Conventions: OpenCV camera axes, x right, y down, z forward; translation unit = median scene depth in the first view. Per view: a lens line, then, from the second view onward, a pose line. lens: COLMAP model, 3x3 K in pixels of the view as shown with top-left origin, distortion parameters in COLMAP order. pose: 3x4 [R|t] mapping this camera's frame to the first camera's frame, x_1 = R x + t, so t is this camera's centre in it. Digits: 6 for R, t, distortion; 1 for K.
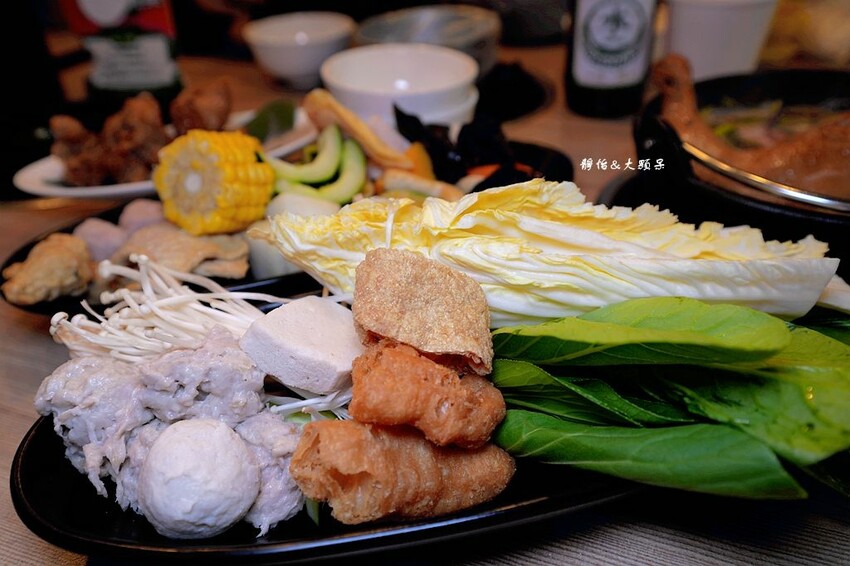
lens RADIAL K [[700.3, 0, 425.0], [0, 700.3, 283.0], [0, 0, 1]] dist [-0.004044, -0.001564]
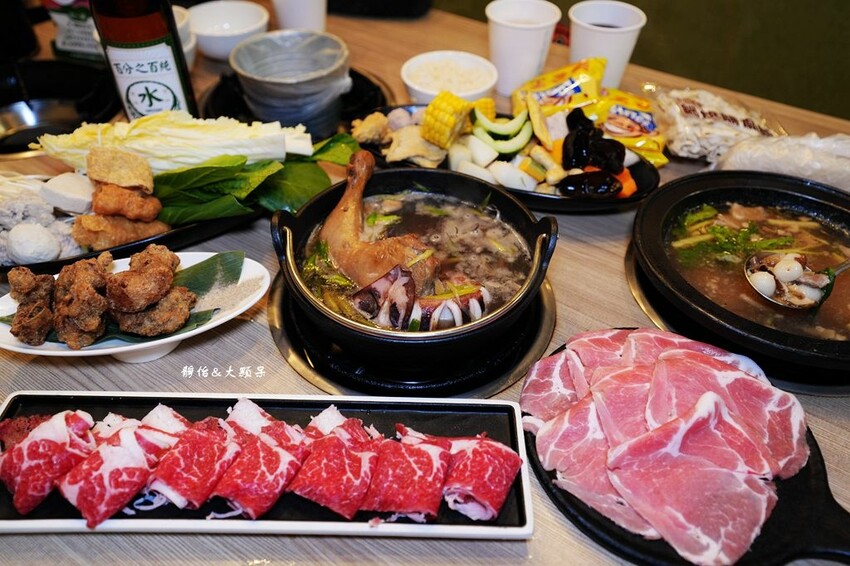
lens RADIAL K [[688.0, 0, 424.9], [0, 688.0, 294.4], [0, 0, 1]] dist [0.059245, 0.002219]
pose [[0.952270, -0.162733, 0.258263, 0.308634], [0.119069, 0.977052, 0.176614, 0.154523], [-0.281077, -0.137434, 0.949794, -1.647328]]
